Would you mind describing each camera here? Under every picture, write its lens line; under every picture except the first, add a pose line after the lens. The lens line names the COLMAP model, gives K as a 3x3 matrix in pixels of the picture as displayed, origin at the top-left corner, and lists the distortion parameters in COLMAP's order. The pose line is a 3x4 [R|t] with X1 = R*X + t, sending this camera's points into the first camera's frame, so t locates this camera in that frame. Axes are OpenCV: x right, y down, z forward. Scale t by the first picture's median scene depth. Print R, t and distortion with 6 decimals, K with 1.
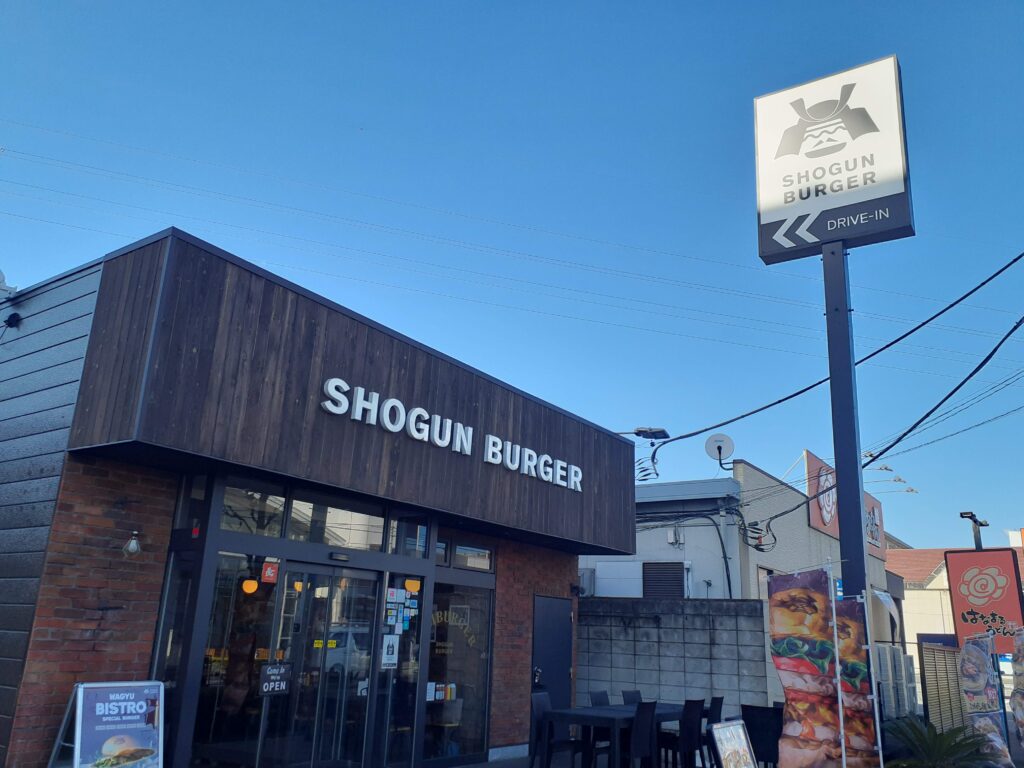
lens RADIAL K [[805.2, 0, 509.5], [0, 805.2, 393.2], [0, 0, 1]] dist [0.116544, -0.169931]
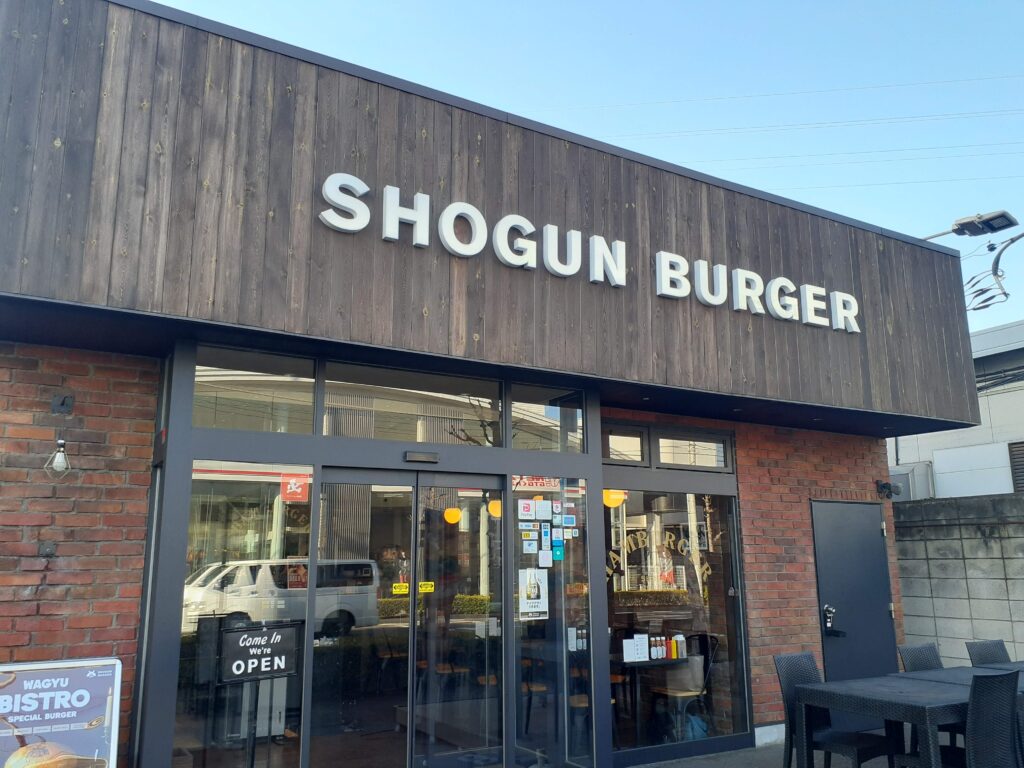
lens RADIAL K [[805.2, 0, 509.5], [0, 805.2, 393.2], [0, 0, 1]] dist [0.116544, -0.169931]
pose [[0.908814, -0.132696, -0.395536, 0.112382], [0.164170, 0.985329, 0.046647, 0.122658], [0.383543, -0.107329, 0.917265, 0.406910]]
